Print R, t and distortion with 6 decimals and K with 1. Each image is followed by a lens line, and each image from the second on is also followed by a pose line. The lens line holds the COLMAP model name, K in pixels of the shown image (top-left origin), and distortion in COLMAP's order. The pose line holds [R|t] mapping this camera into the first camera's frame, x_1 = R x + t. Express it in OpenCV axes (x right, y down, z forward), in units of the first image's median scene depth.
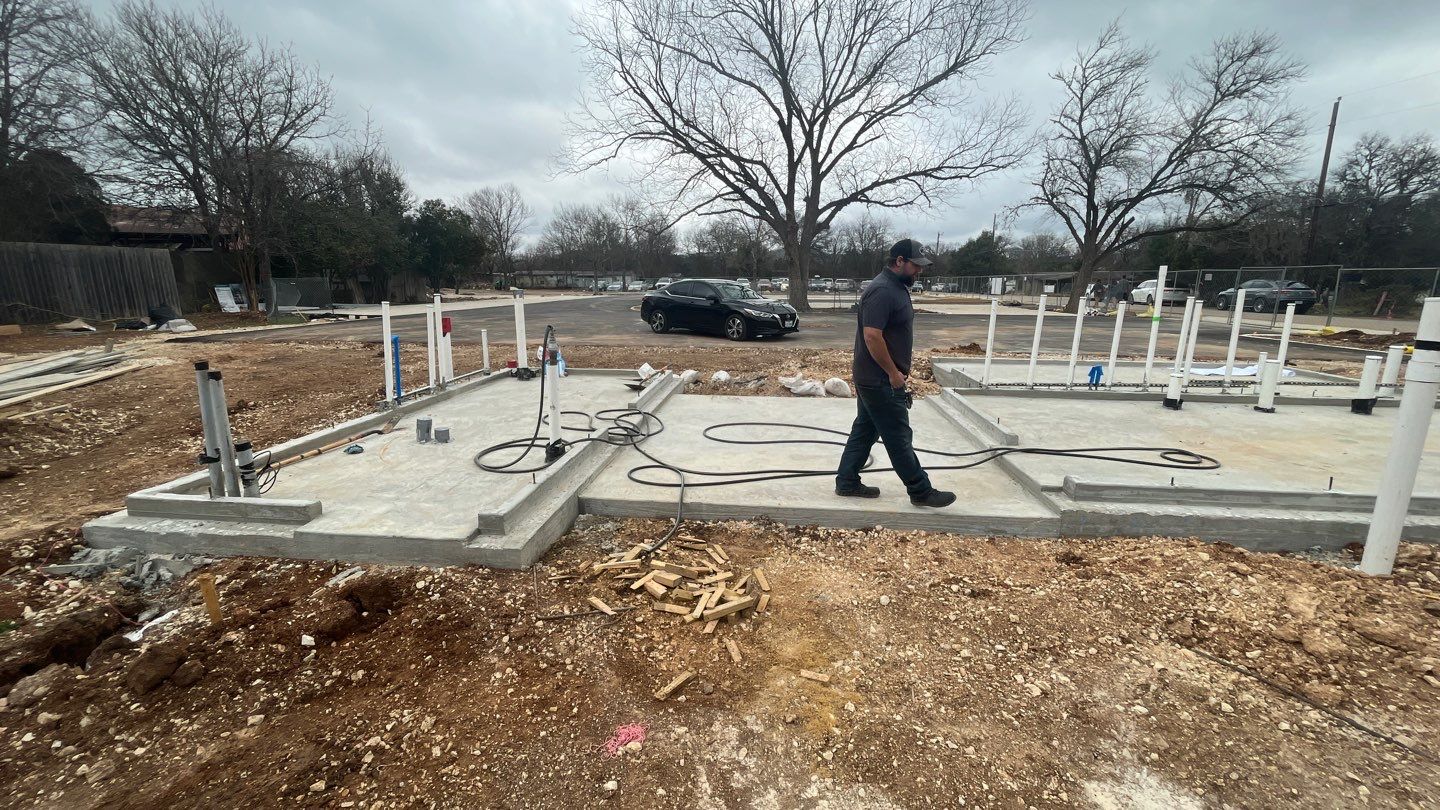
lens RADIAL K [[578.2, 0, 720.0], [0, 578.2, 401.2], [0, 0, 1]] dist [-0.004197, -0.000074]
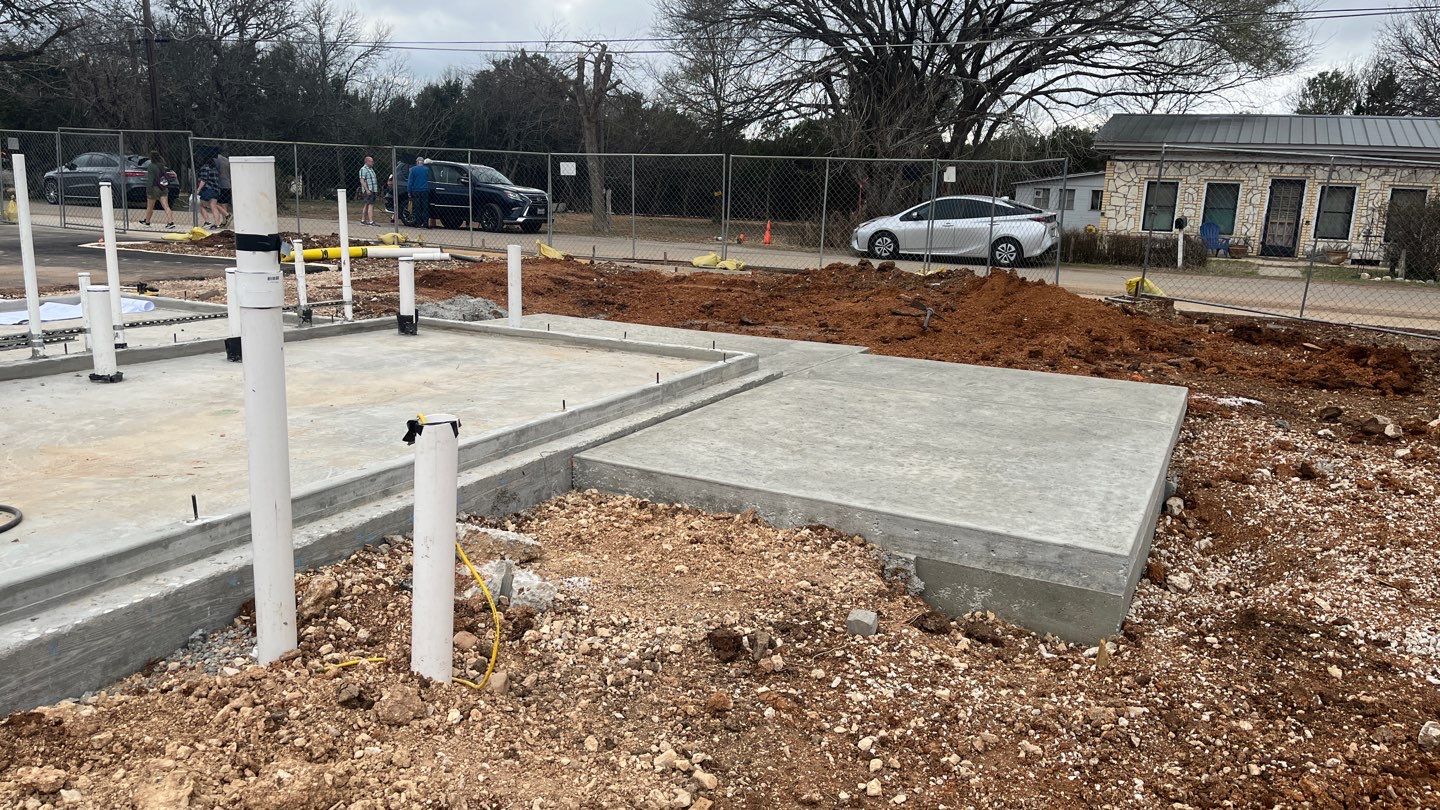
lens RADIAL K [[1088.4, 0, 710.8], [0, 1088.4, 411.4], [0, 0, 1]] dist [0.063663, -0.075207]
pose [[0.334695, -0.182540, 0.924477, 0.160534], [0.159022, 0.977929, 0.135523, -0.004785], [-0.928812, 0.101653, 0.356336, 0.096977]]
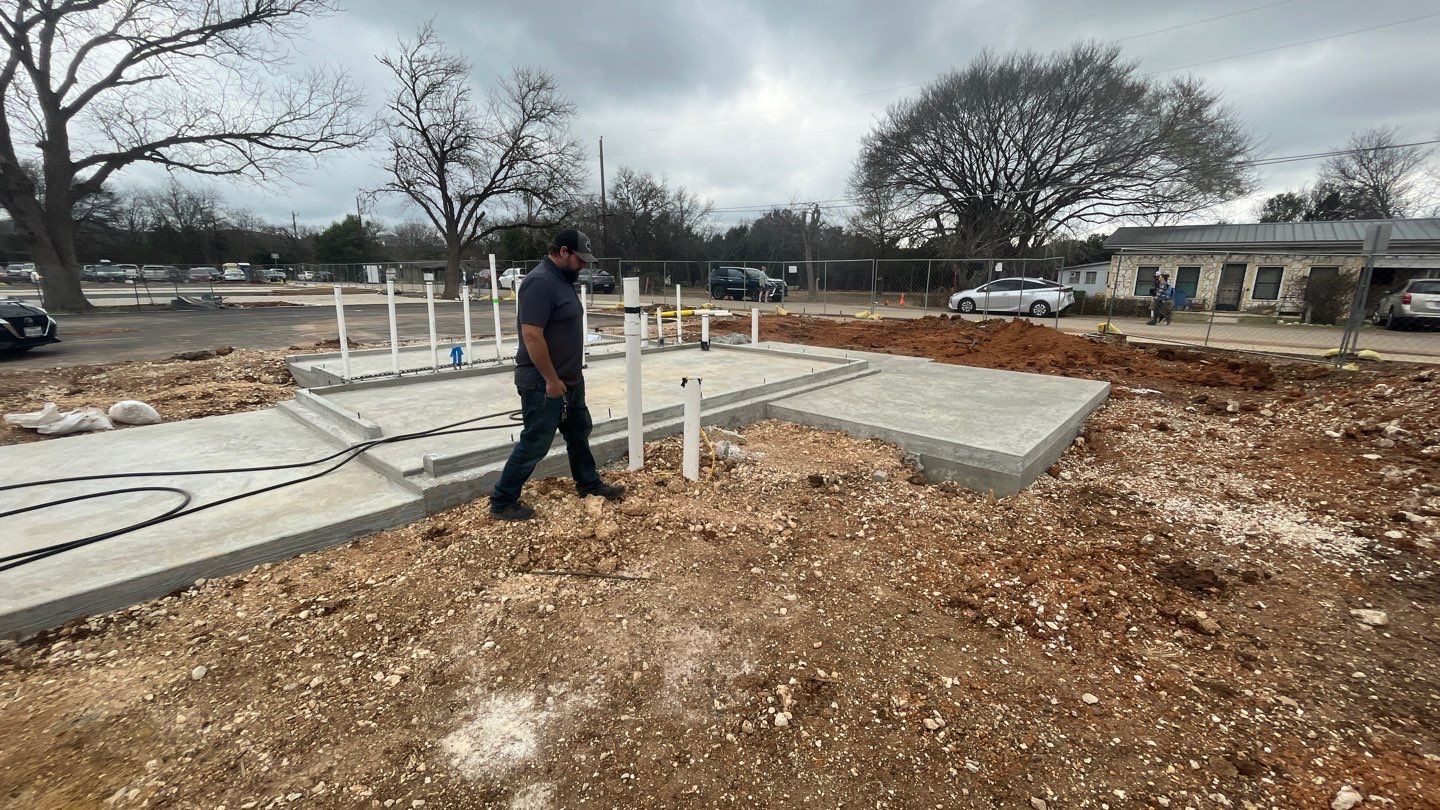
lens RADIAL K [[578.2, 0, 720.6], [0, 578.2, 402.1], [0, 0, 1]] dist [-0.004197, -0.000074]
pose [[0.571269, -0.178530, 0.801111, 0.057252], [0.161858, 0.981394, 0.103286, 0.008583], [-0.804645, 0.070662, 0.589536, -0.022486]]
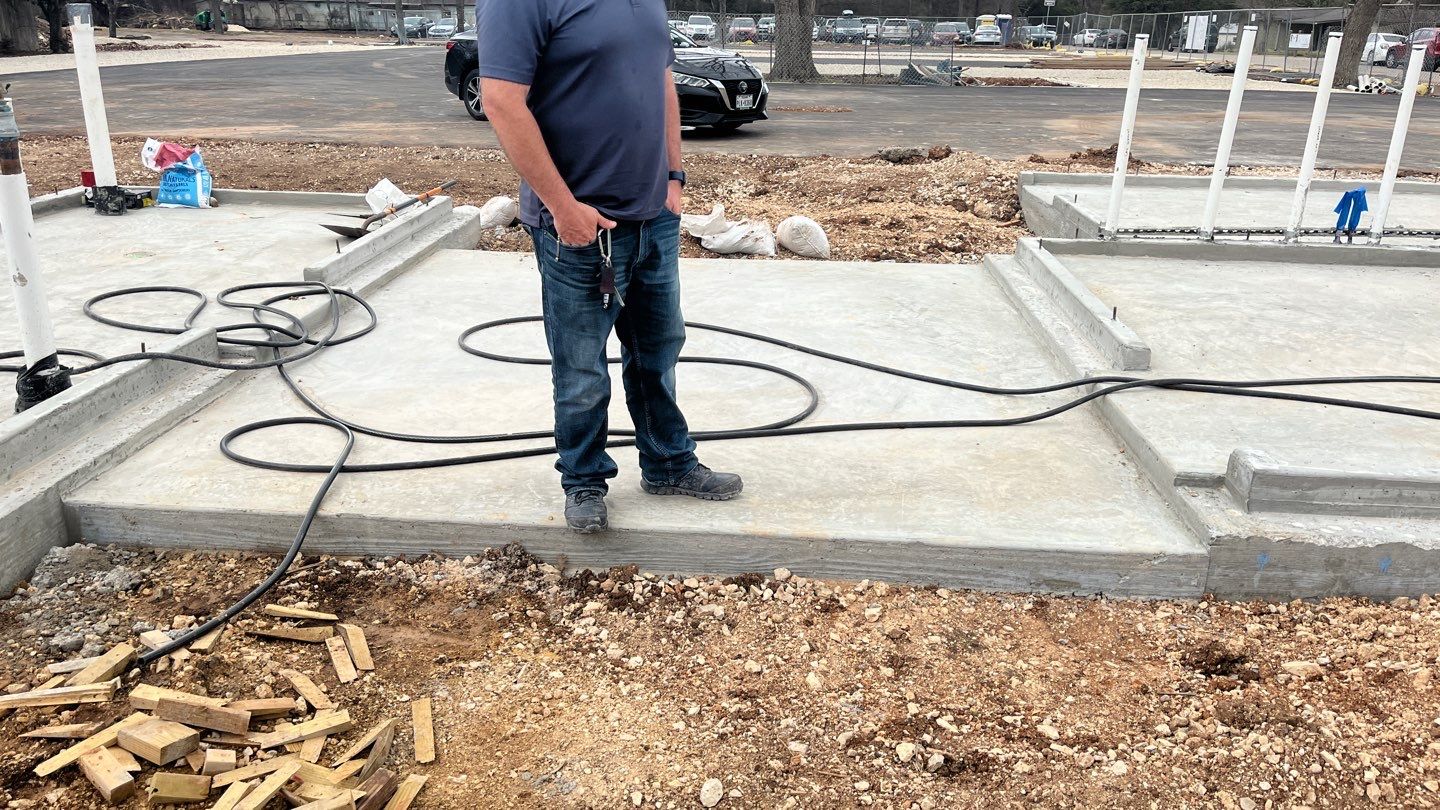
lens RADIAL K [[1088.4, 0, 706.7], [0, 1088.4, 410.5], [0, 0, 1]] dist [0.063663, -0.075207]
pose [[0.999306, 0.000192, 0.037261, 0.112127], [-0.005202, 0.990915, 0.134389, -0.003360], [-0.036897, -0.134490, 0.990228, 0.135864]]
